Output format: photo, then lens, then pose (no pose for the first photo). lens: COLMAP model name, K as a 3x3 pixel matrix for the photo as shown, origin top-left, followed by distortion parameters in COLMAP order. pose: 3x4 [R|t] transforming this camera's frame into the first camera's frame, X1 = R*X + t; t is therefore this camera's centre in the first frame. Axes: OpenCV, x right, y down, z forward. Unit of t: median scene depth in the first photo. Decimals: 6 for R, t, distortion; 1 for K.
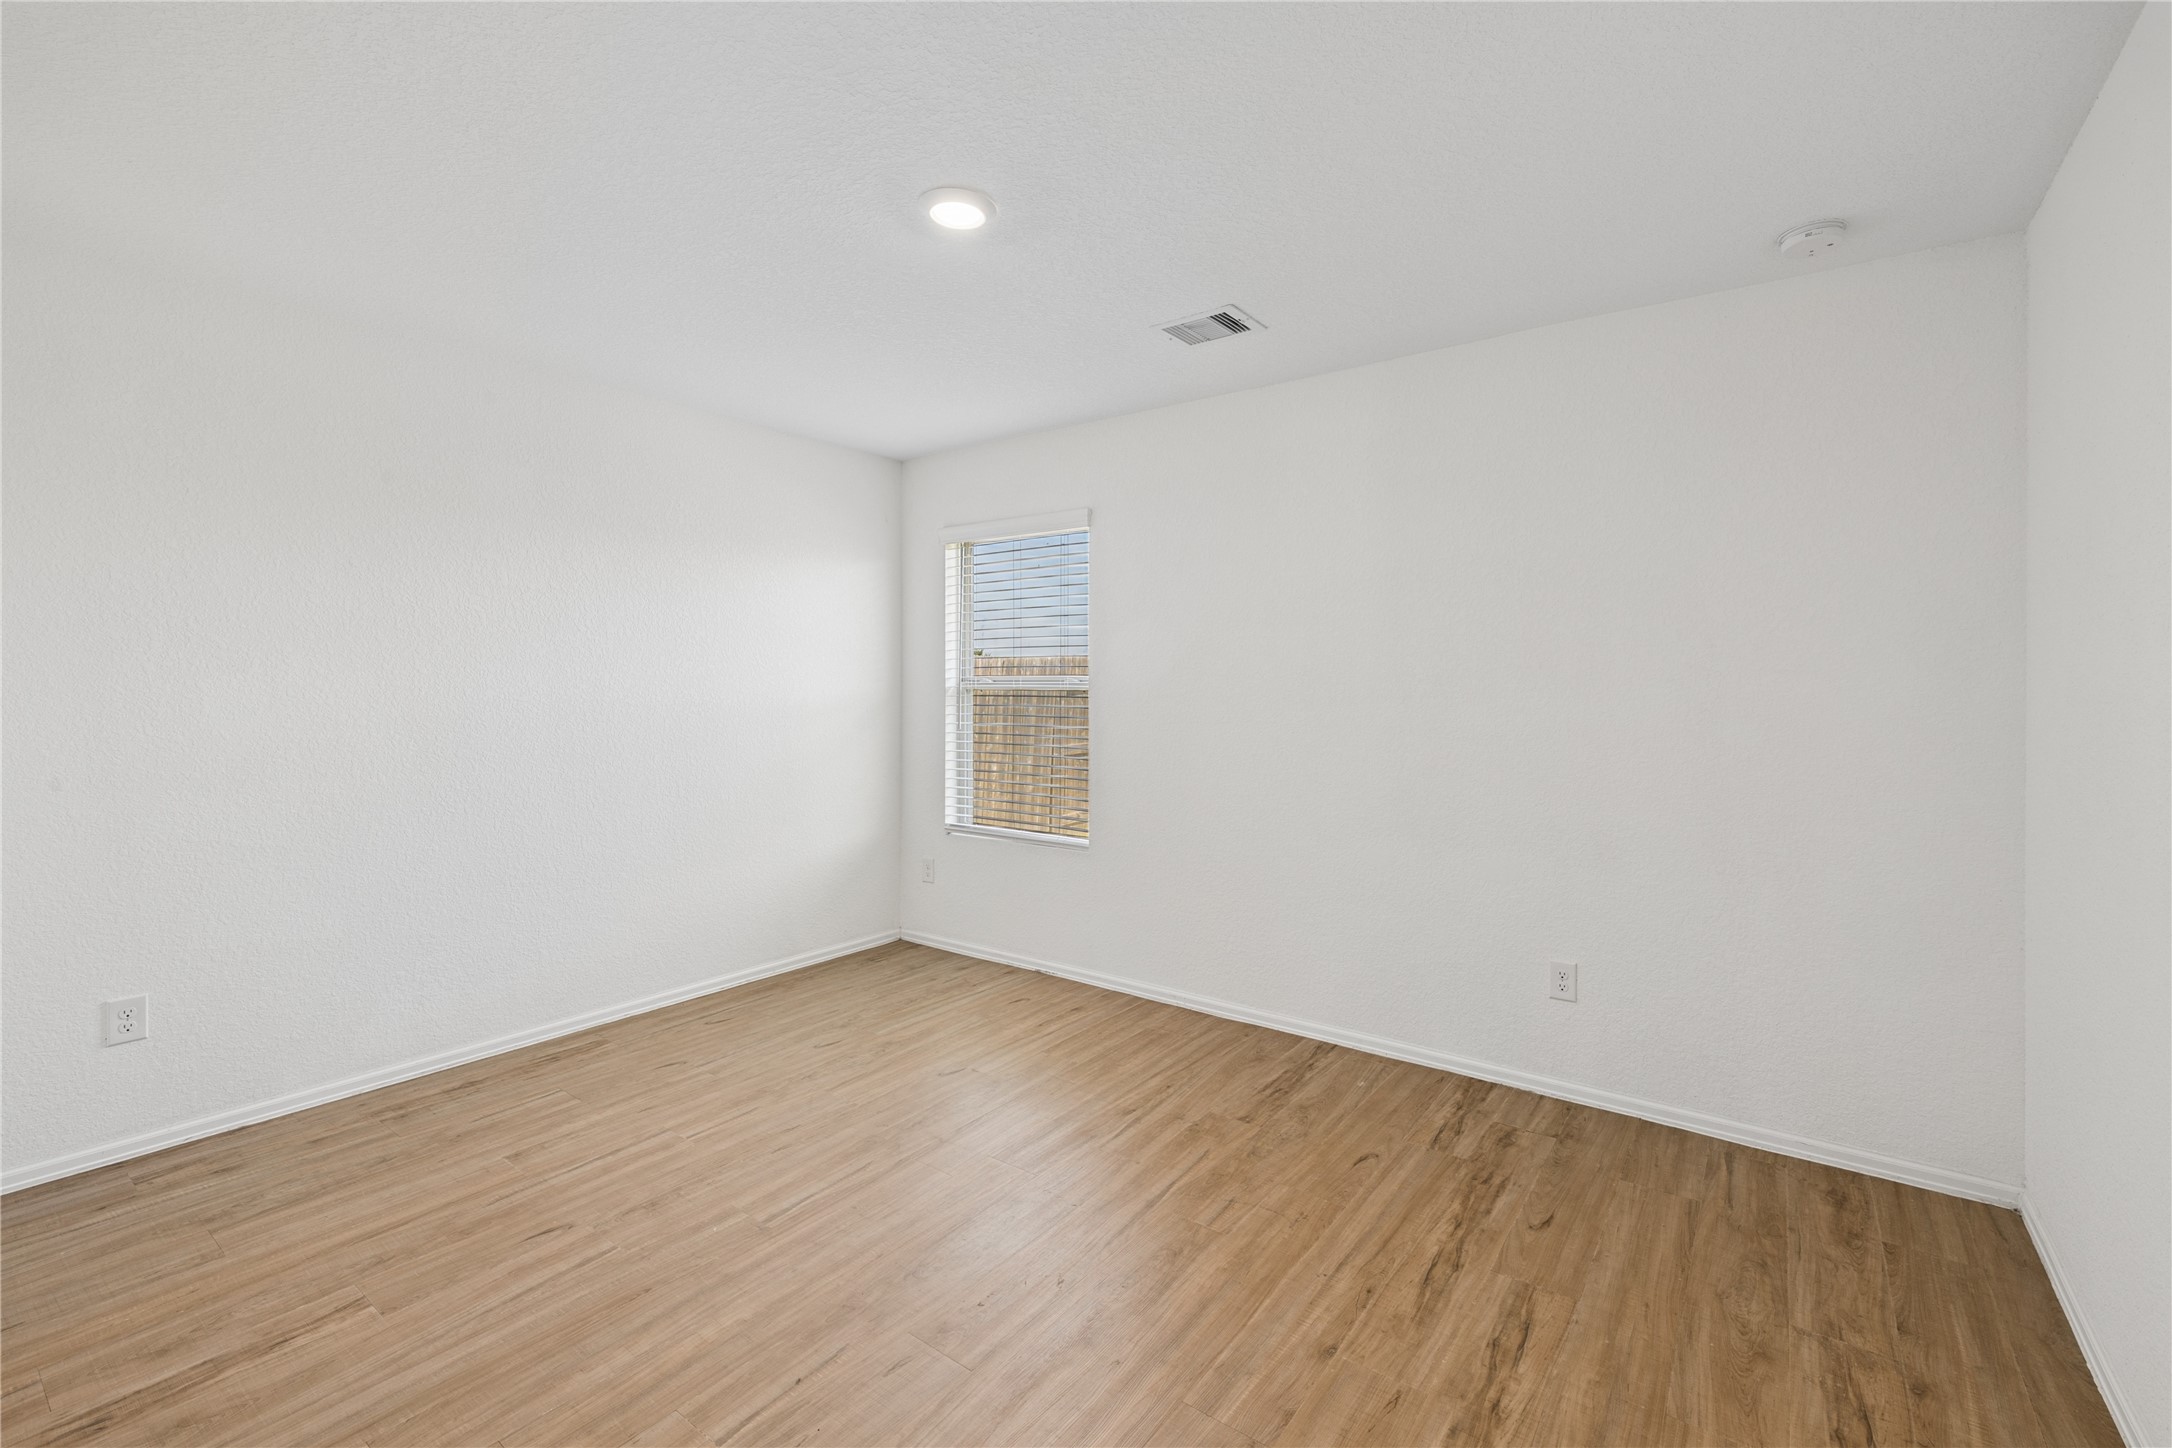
lens RADIAL K [[930.7, 0, 1085.8], [0, 930.7, 690.3], [0, 0, 1]] dist [0.000124, -0.000028]
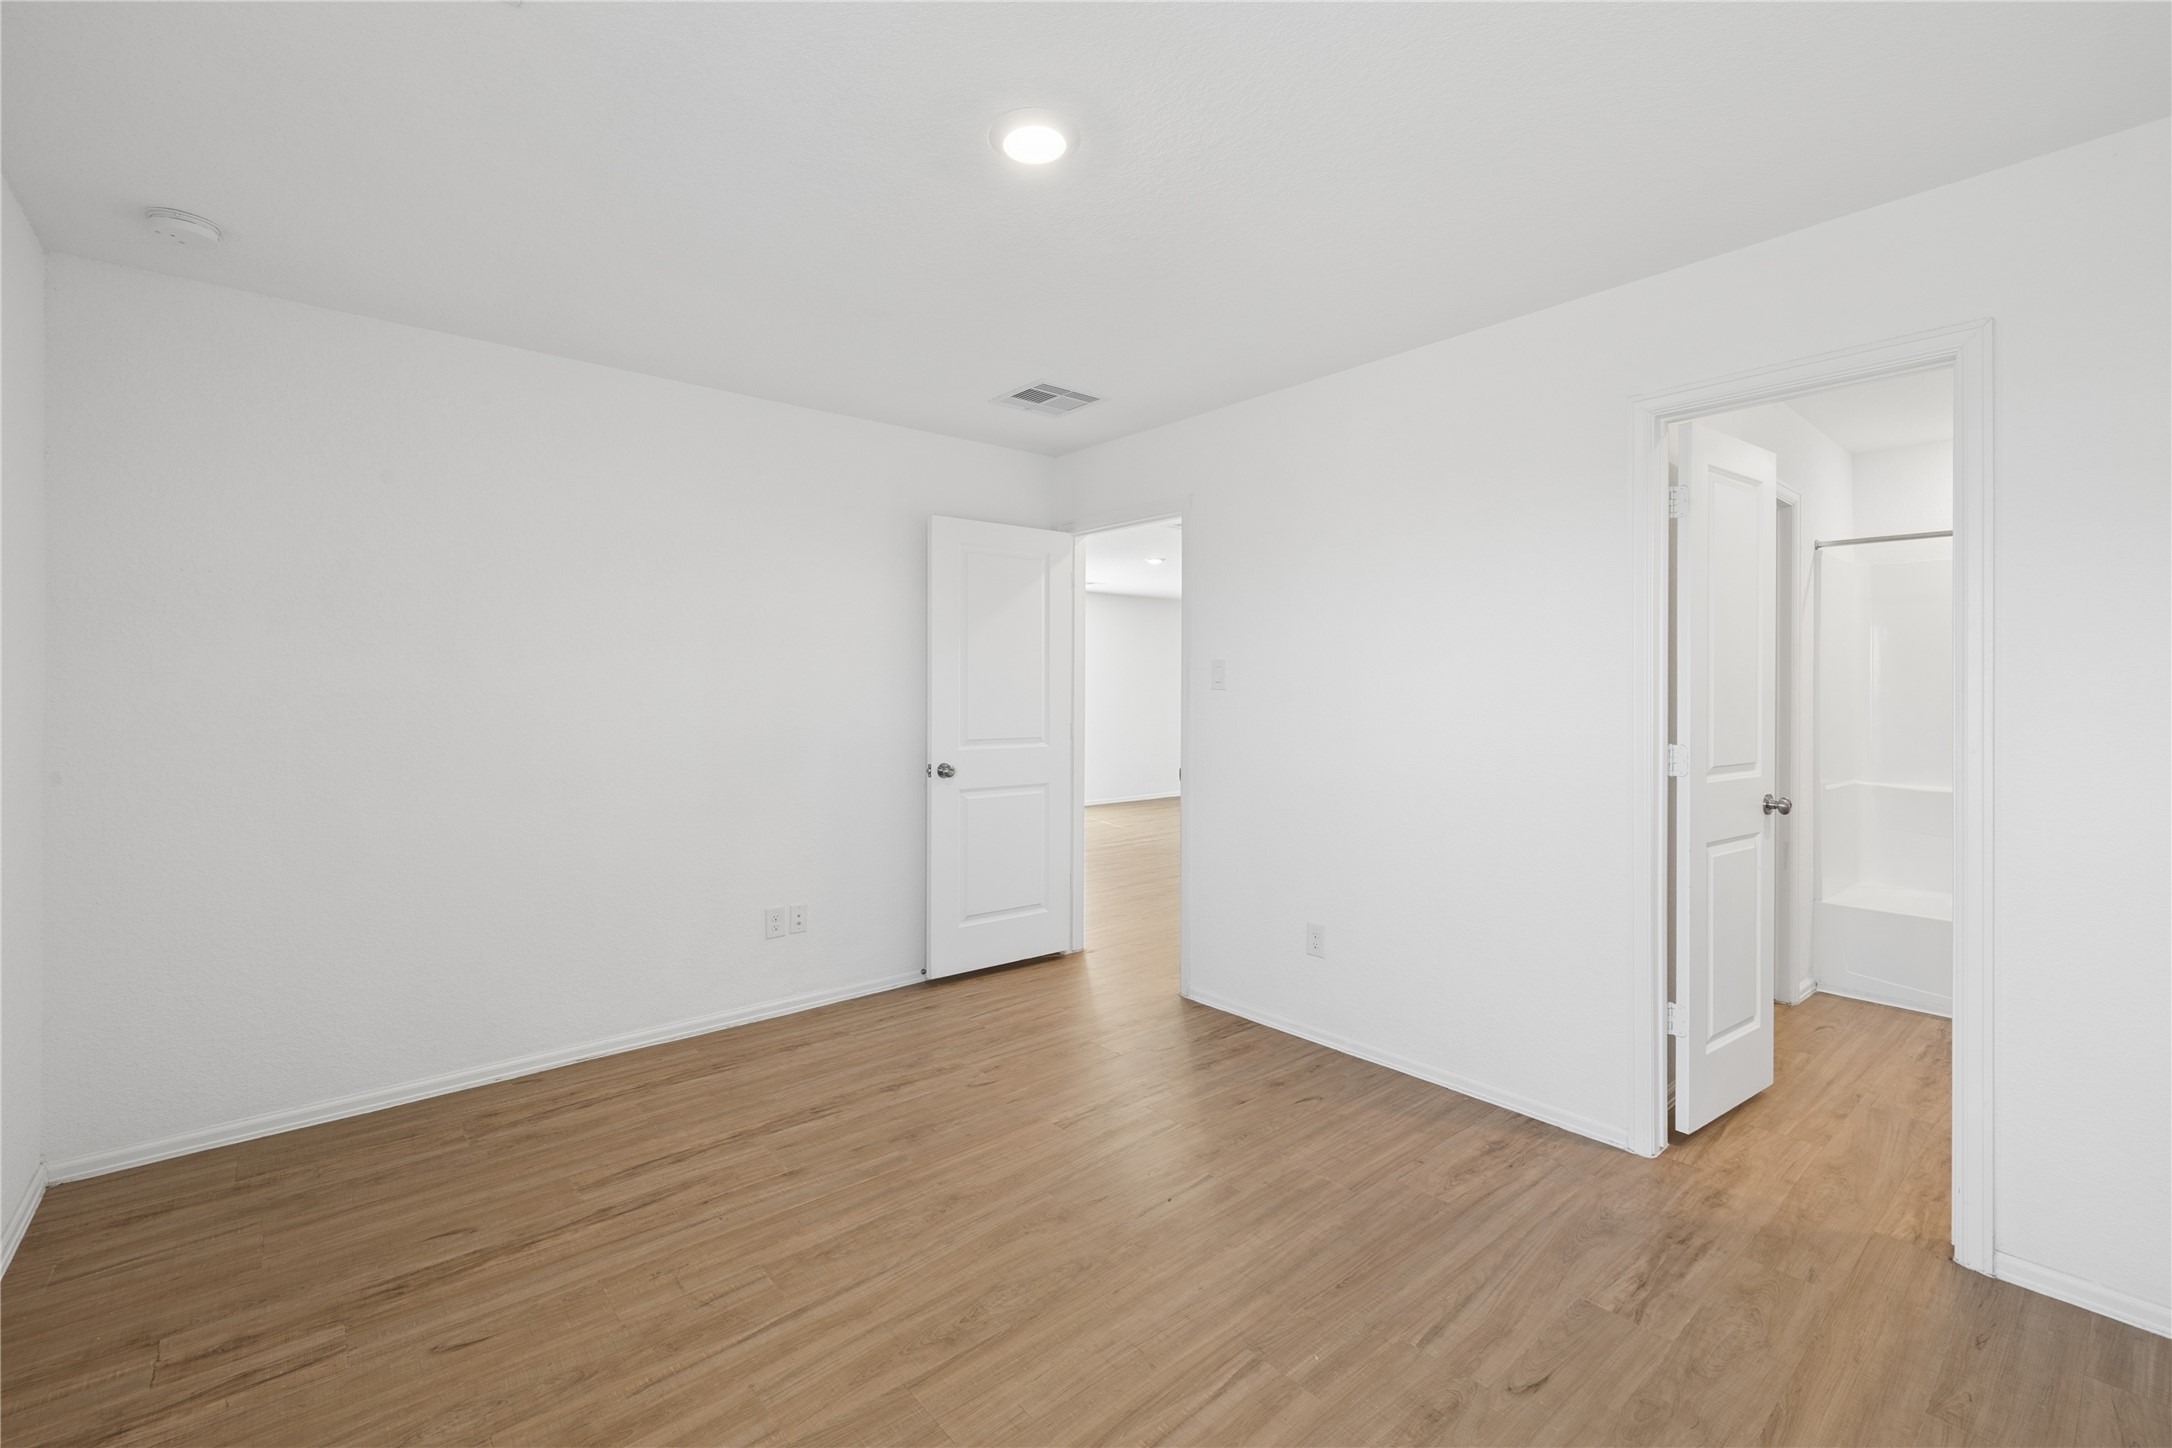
lens RADIAL K [[930.7, 0, 1085.8], [0, 930.7, 690.3], [0, 0, 1]] dist [0.000124, -0.000028]
pose [[-0.975947, -0.005248, 0.217945, -0.400789], [-0.004832, 0.999985, 0.002440, -0.006552], [-0.217955, 0.001329, -0.975958, 1.960093]]
